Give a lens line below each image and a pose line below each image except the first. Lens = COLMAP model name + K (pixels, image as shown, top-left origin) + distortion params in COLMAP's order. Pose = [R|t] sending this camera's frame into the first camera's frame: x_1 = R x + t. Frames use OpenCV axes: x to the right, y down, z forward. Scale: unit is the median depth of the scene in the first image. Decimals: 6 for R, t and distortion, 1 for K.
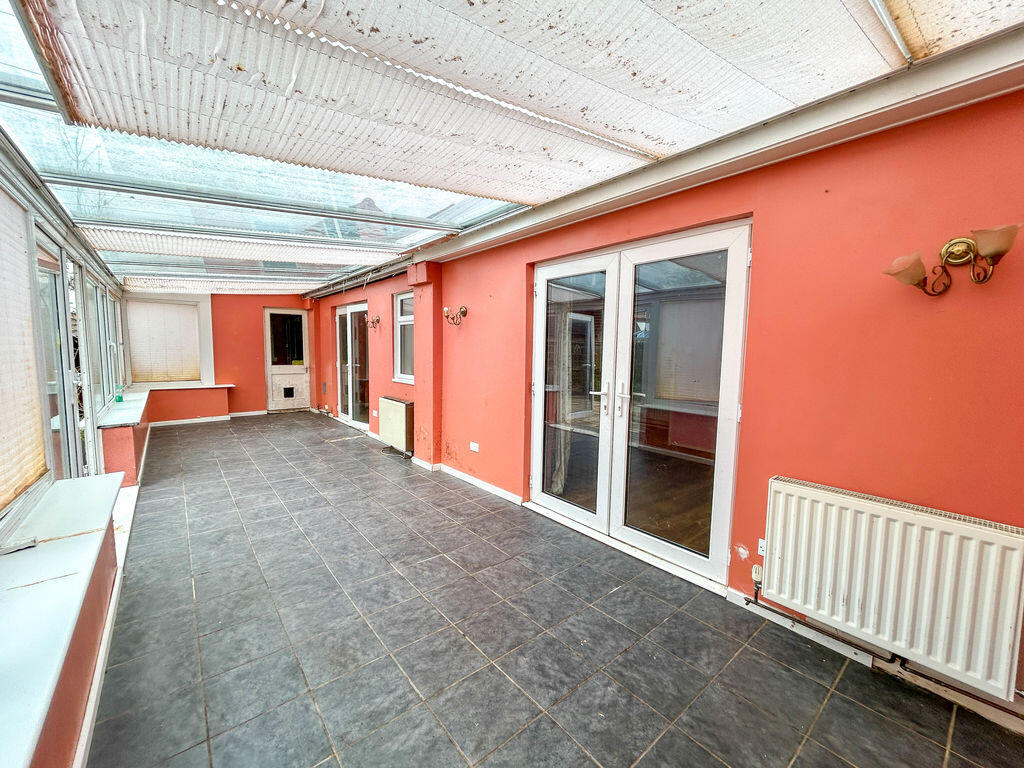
lens RADIAL K [[408.5, 0, 512.2], [0, 408.5, 380.0], [0, 0, 1]] dist [0.000328, 0.000316]
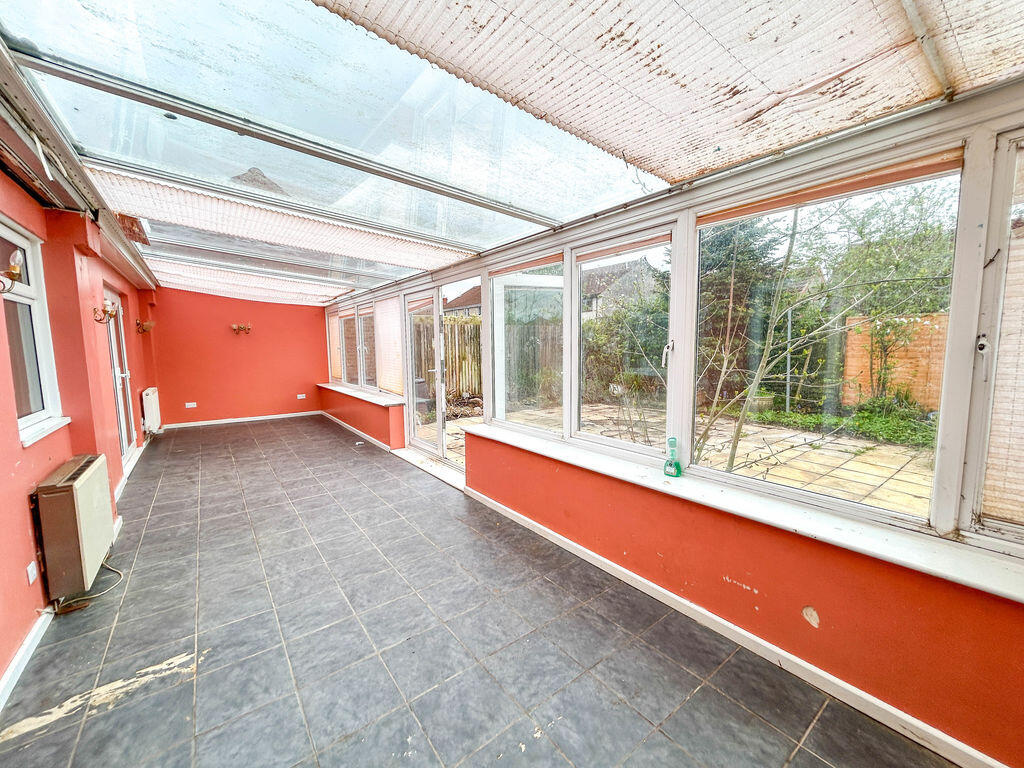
lens RADIAL K [[408.5, 0, 508.9], [0, 408.5, 385.0], [0, 0, 1]] dist [0.000328, 0.000316]
pose [[-0.998435, -0.002329, 0.055877, -1.034570], [0.008047, 0.982752, 0.184752, -0.161457], [-0.055343, 0.184913, -0.981195, 1.835300]]
